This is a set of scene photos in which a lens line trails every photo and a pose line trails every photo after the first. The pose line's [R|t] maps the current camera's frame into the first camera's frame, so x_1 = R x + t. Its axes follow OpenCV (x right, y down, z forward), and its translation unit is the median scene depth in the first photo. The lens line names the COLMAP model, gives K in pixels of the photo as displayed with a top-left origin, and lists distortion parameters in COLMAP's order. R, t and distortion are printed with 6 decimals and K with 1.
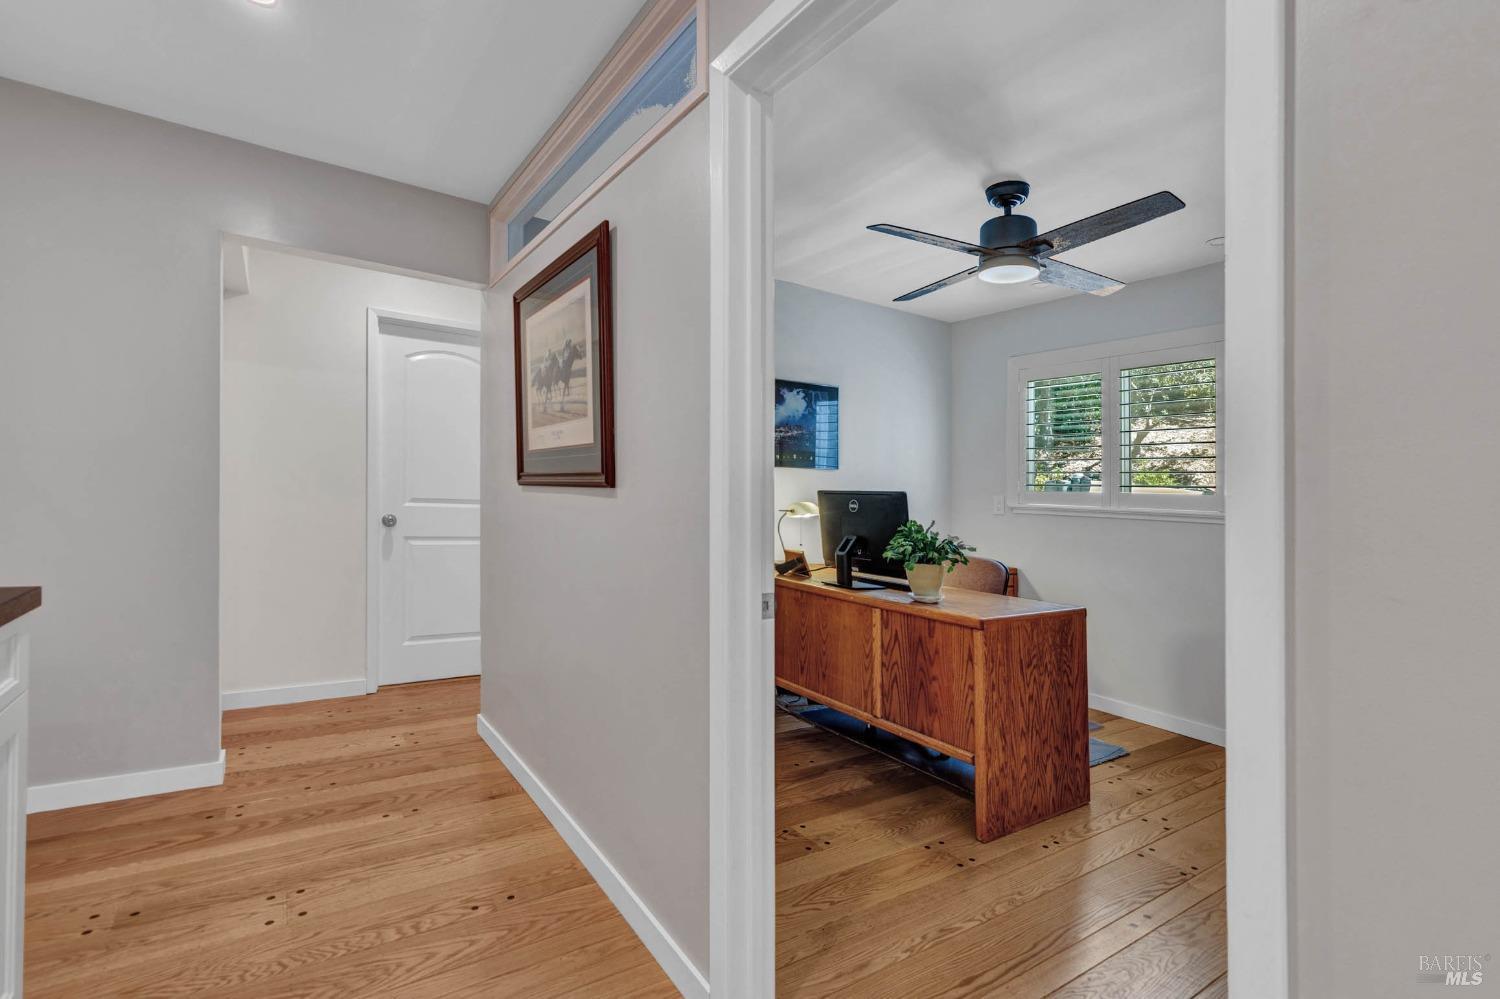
lens RADIAL K [[684.7, 0, 698.9], [0, 684.7, 435.8], [0, 0, 1]] dist [0.007050, -0.001001]
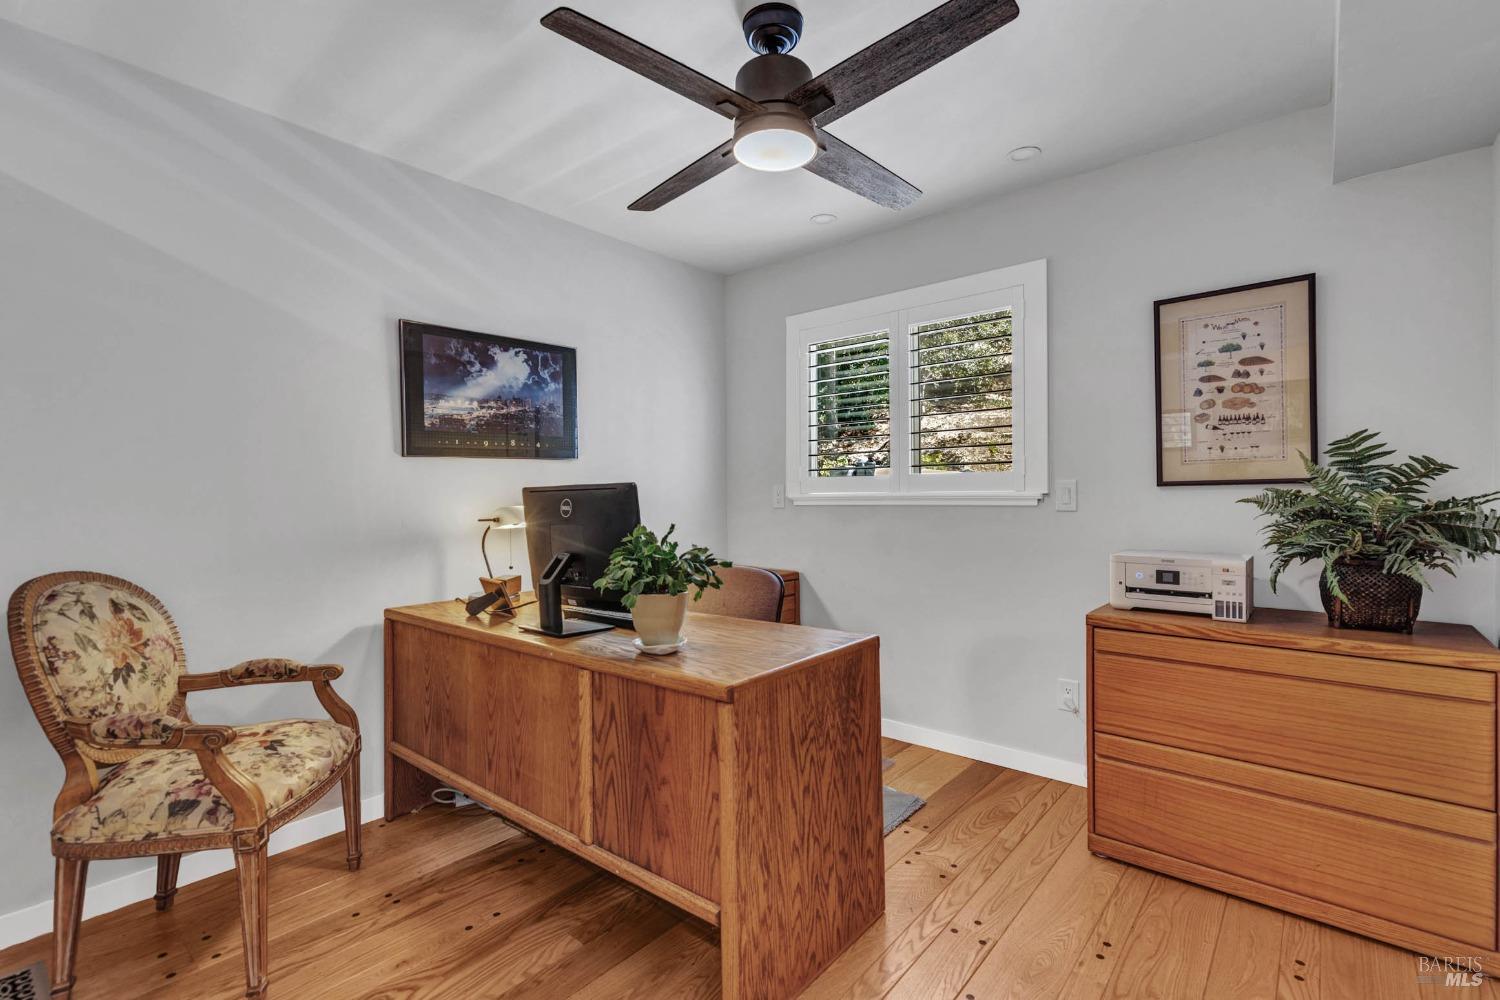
lens RADIAL K [[684.7, 0, 745.3], [0, 684.7, 498.4], [0, 0, 1]] dist [0.007050, -0.001001]
pose [[0.942383, -0.047549, 0.331140, 0.198416], [0.018404, 0.995717, 0.090602, 0.042242], [-0.334030, -0.079287, 0.939222, 0.377192]]
